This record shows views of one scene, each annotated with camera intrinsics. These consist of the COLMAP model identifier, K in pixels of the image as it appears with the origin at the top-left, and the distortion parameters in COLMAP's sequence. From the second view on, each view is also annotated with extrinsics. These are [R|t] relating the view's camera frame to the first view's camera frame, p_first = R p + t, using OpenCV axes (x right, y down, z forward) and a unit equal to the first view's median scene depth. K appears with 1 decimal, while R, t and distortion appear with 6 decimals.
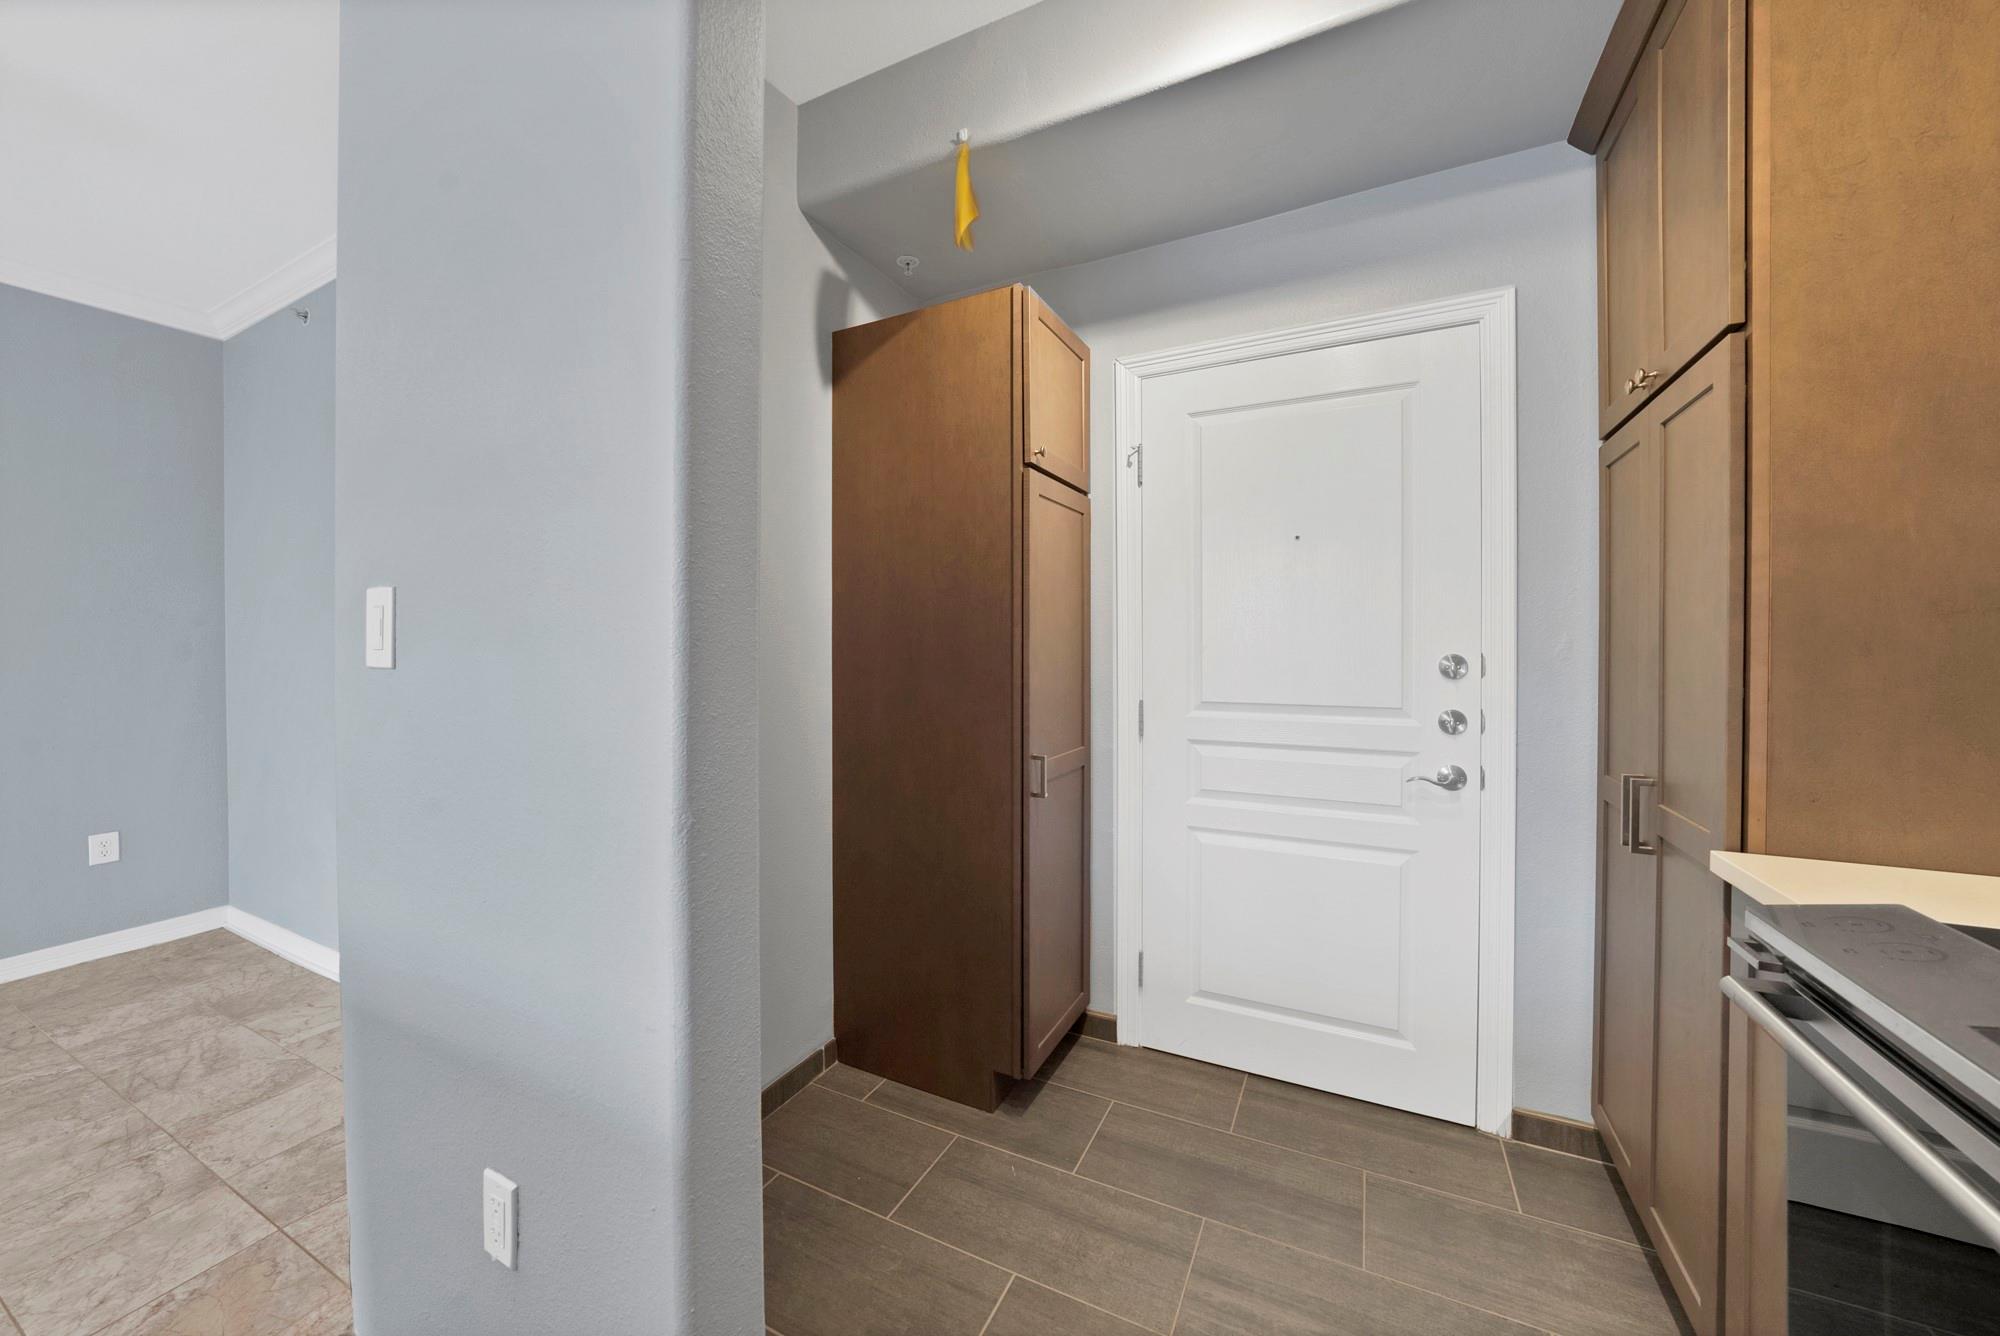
lens RADIAL K [[716.2, 0, 993.9], [0, 716.2, 649.8], [0, 0, 1]] dist [-0.016349, 0.002734]
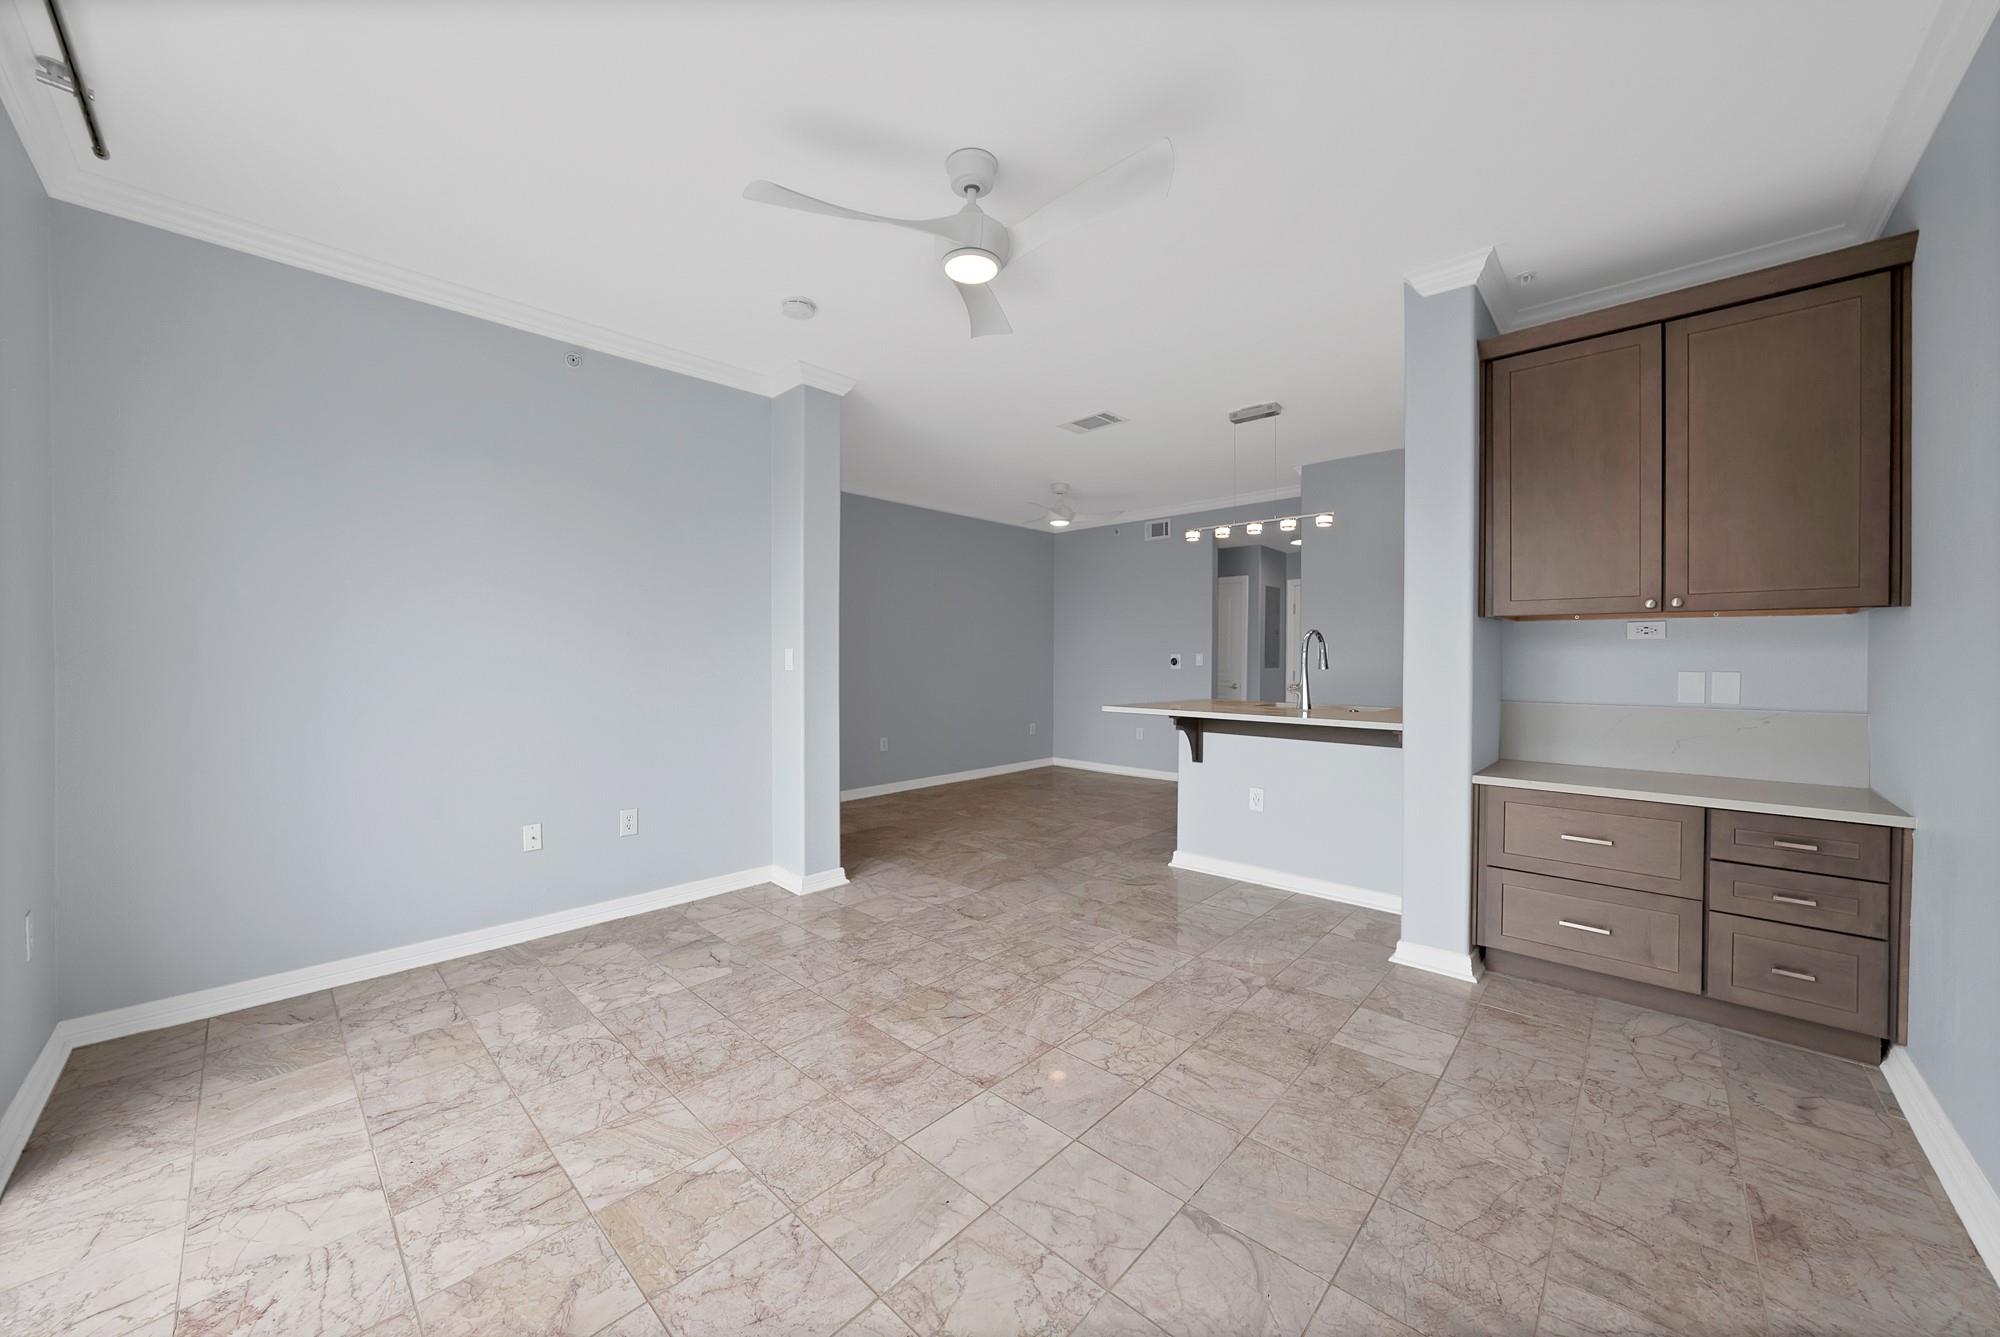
lens RADIAL K [[737.0, 0, 1001.6], [0, 737.0, 656.6], [0, 0, 1]] dist [-0.017112, 0.000366]
pose [[0.965183, 0.006350, -0.261498, -0.794666], [-0.005835, 0.999979, 0.002745, -0.003777], [0.261510, -0.001123, 0.965200, -2.206355]]
